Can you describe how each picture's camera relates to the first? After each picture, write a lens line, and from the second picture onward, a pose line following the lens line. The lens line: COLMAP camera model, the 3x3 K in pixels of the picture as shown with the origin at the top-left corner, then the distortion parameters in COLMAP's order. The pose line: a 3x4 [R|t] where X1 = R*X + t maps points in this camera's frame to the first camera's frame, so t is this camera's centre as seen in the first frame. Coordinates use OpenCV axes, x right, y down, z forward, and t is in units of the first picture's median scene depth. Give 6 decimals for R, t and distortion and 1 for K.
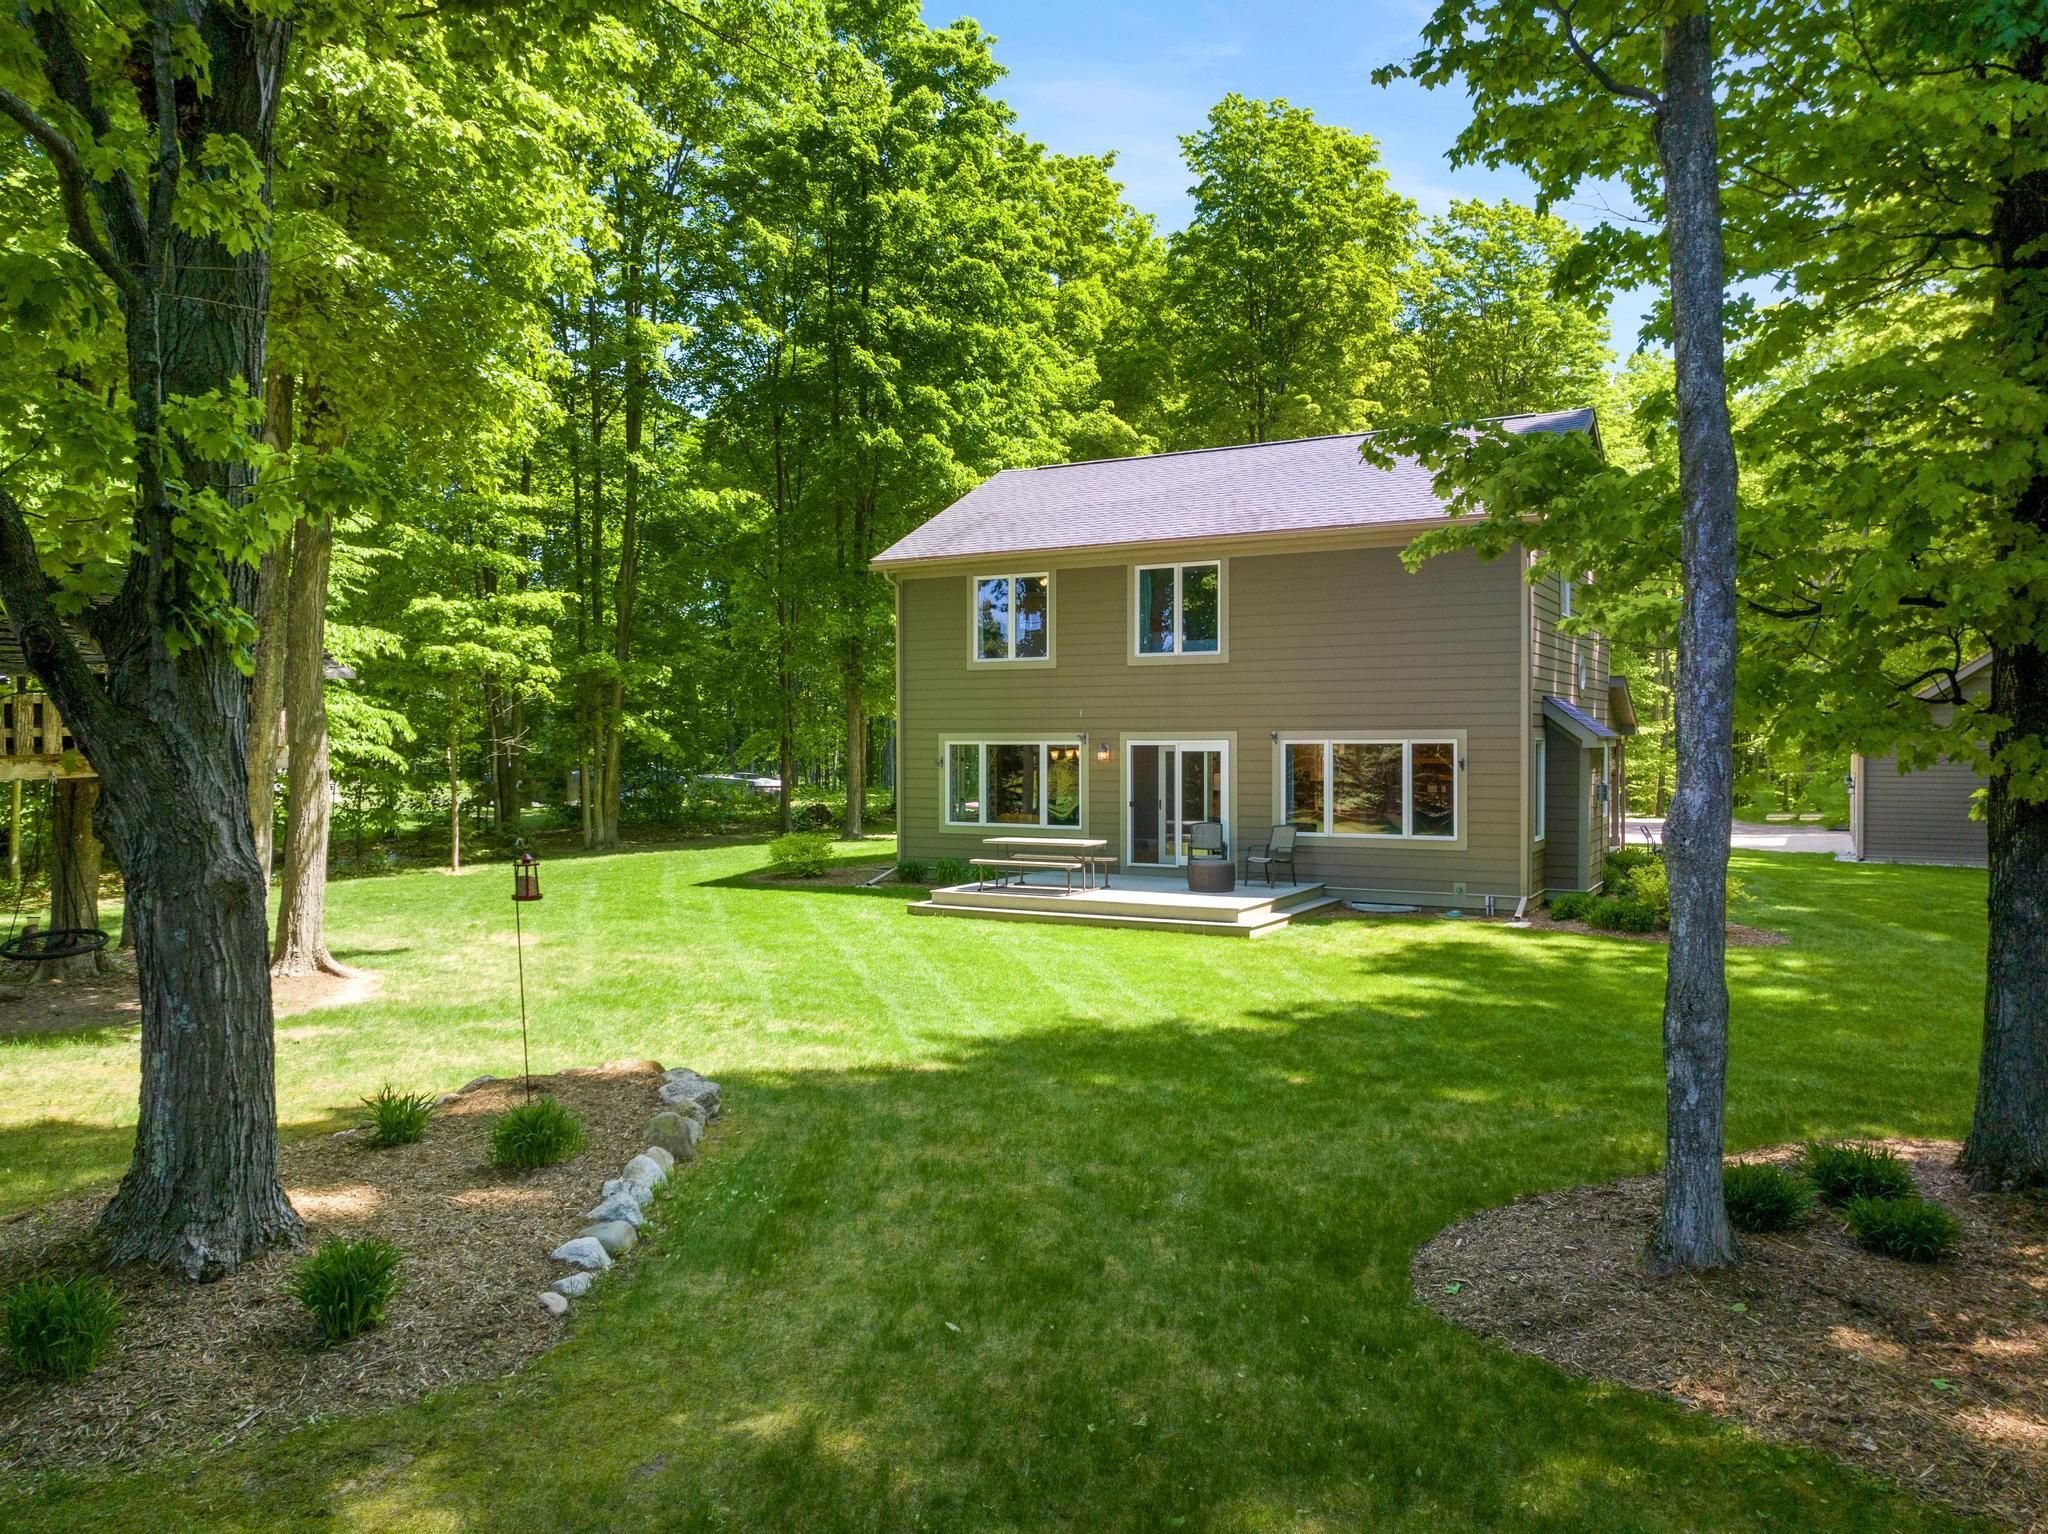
lens RADIAL K [[1453.5, 0, 1027.8], [0, 1453.5, 708.9], [0, 0, 1]] dist [0.006520, -0.083544]
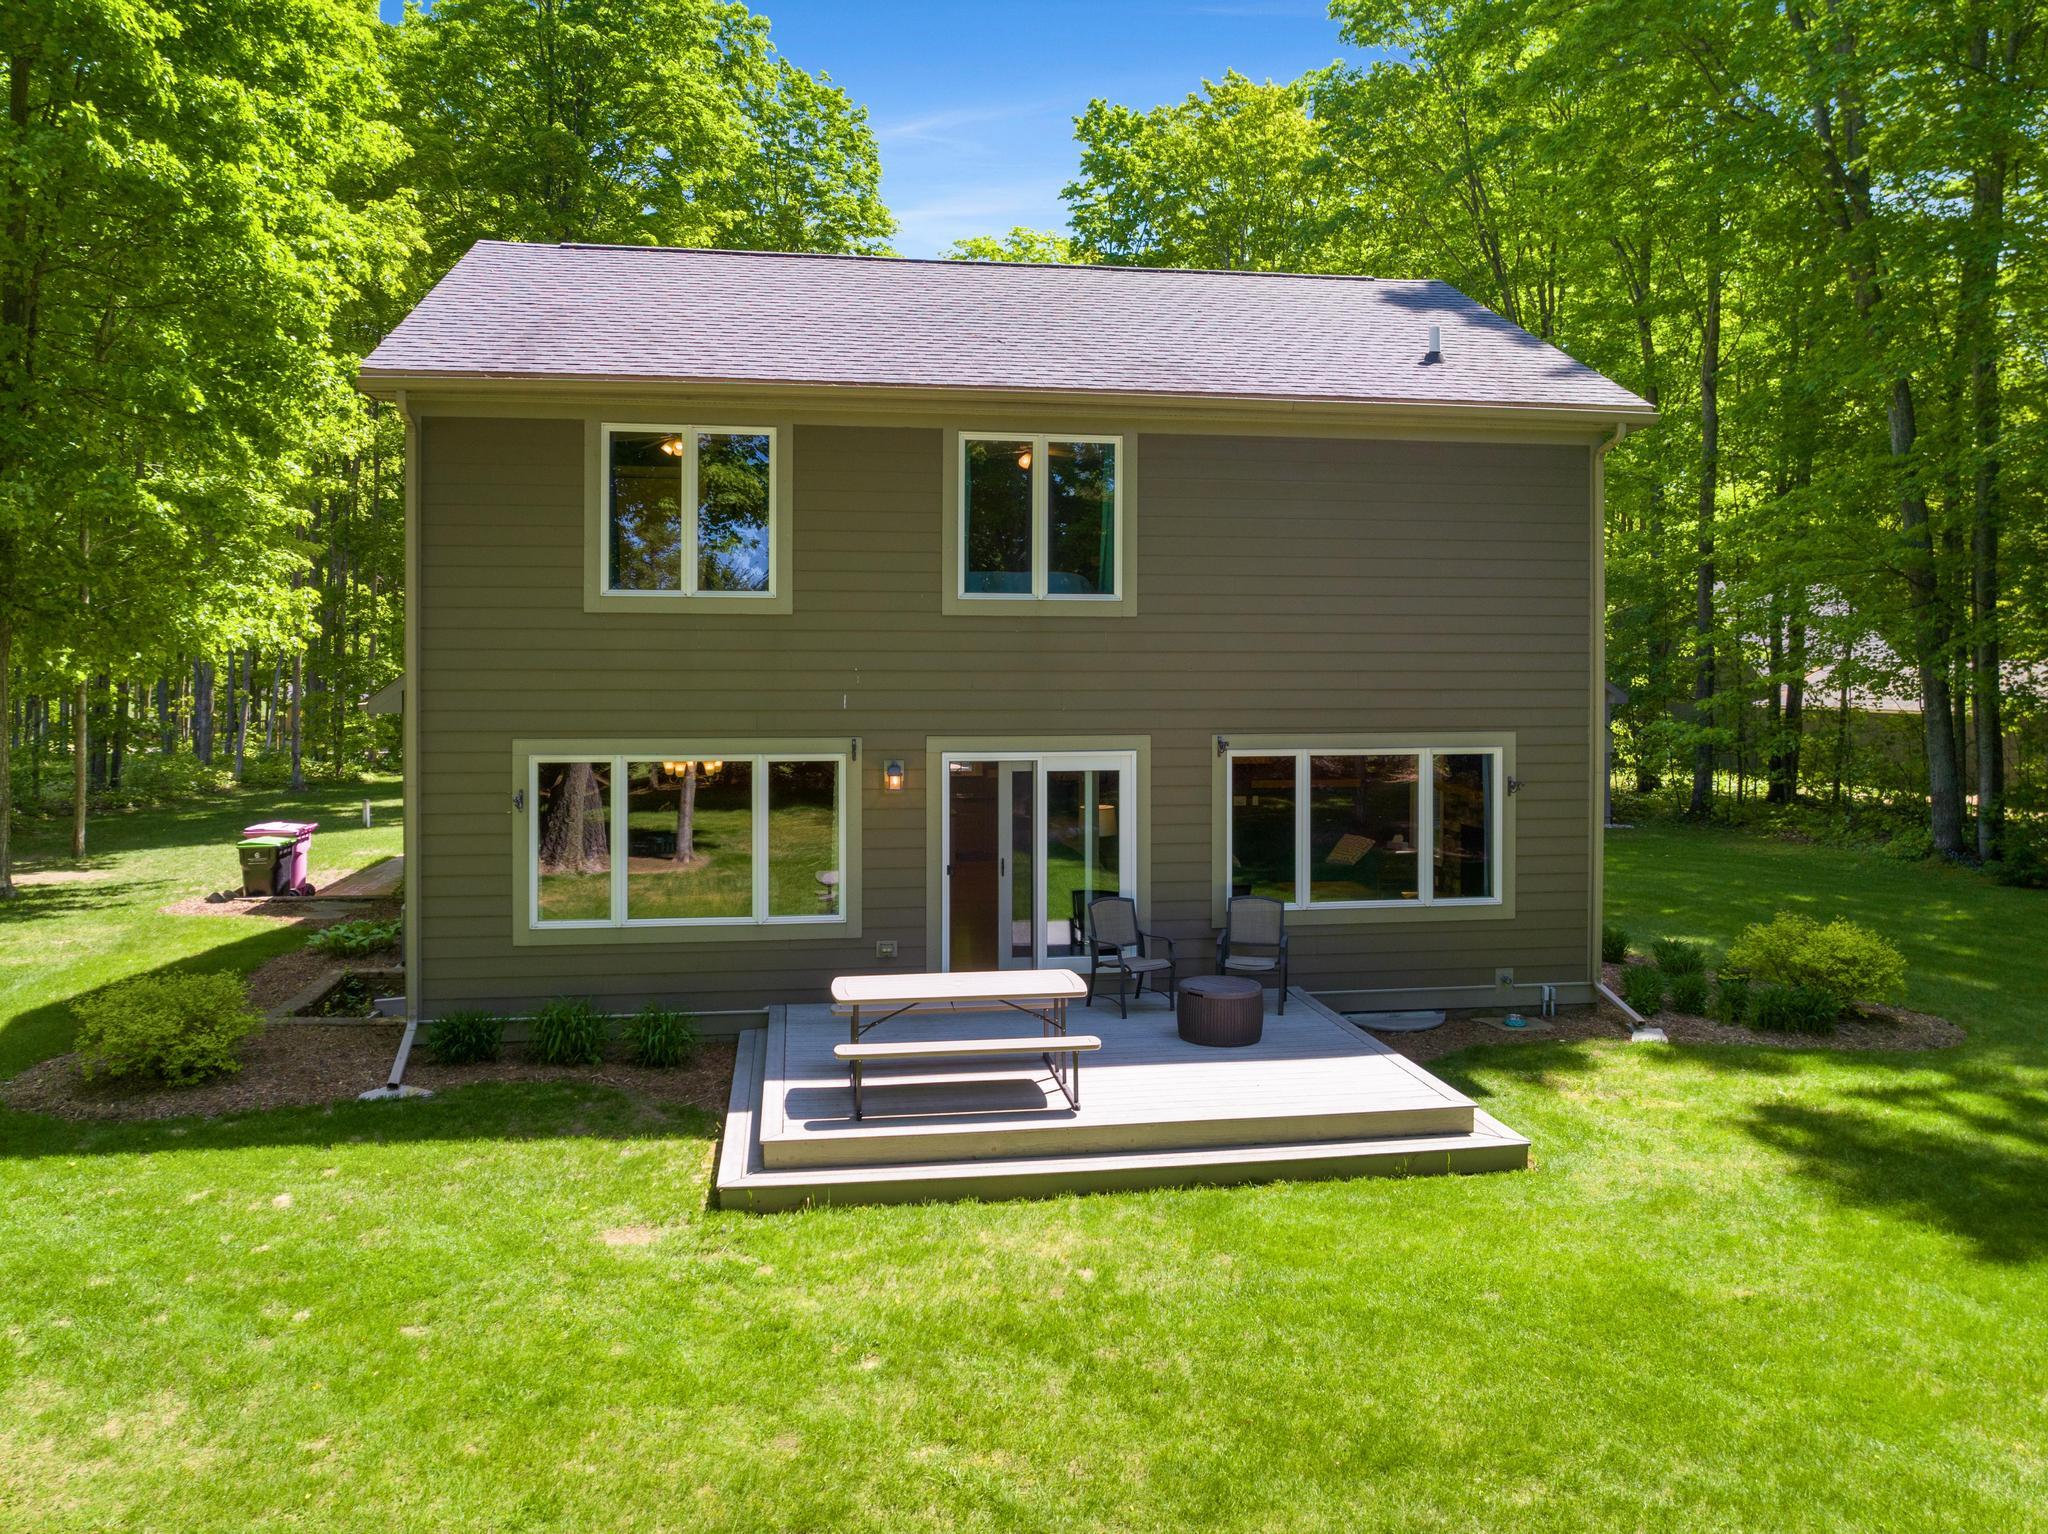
lens RADIAL K [[1453.5, 0, 1027.8], [0, 1453.5, 708.9], [0, 0, 1]] dist [0.006520, -0.083544]
pose [[0.744871, 0.015866, 0.667020, -0.273546], [-0.009237, 0.999867, -0.013468, 0.012790], [-0.667145, 0.003870, 0.744918, 0.589908]]
